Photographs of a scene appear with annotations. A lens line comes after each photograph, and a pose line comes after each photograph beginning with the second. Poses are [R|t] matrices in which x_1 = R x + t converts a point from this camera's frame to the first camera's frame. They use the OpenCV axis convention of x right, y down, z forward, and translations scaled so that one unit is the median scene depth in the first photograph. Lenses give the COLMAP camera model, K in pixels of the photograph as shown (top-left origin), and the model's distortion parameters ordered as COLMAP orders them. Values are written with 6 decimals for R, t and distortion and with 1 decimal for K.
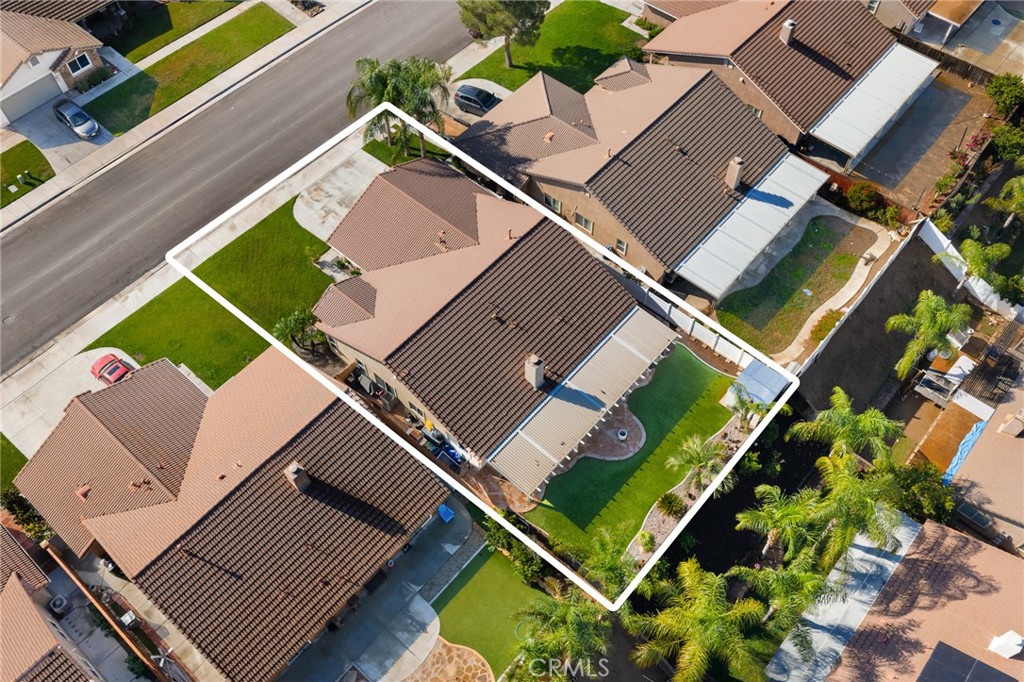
lens RADIAL K [[844.6, 0, 512.0], [0, 844.6, 341.0], [0, 0, 1]] dist [0.008348, -0.012241]
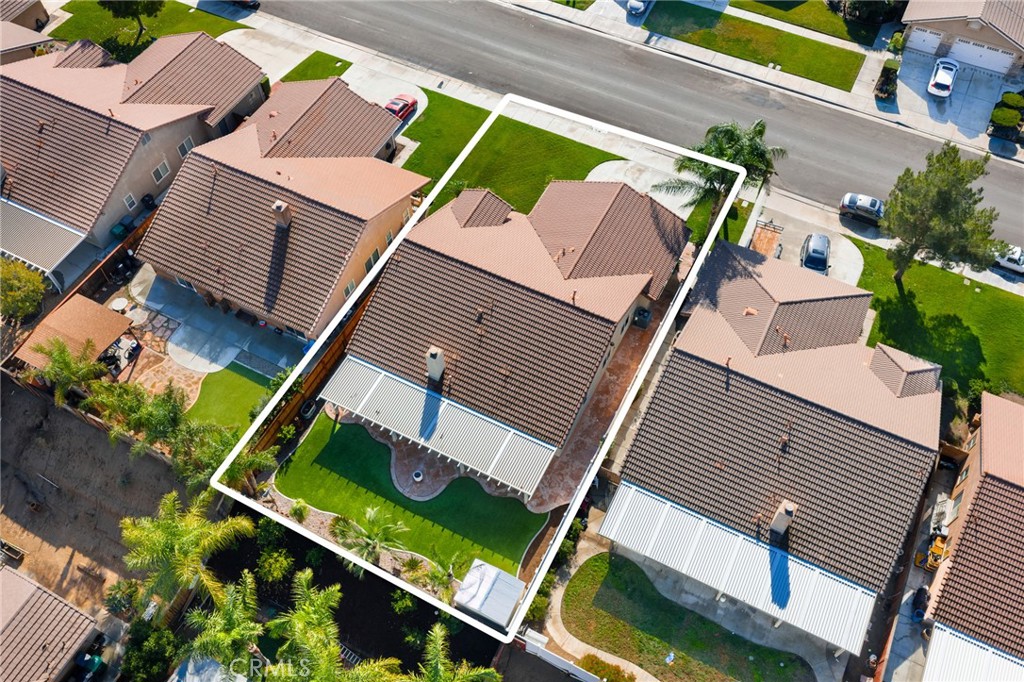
lens RADIAL K [[844.6, 0, 512.0], [0, 844.6, 341.0], [0, 0, 1]] dist [0.008348, -0.012241]
pose [[0.245405, 0.809895, -0.532773, 0.537044], [-0.804703, 0.476650, 0.353919, -0.386739], [0.540583, 0.341870, 0.768697, 0.246647]]
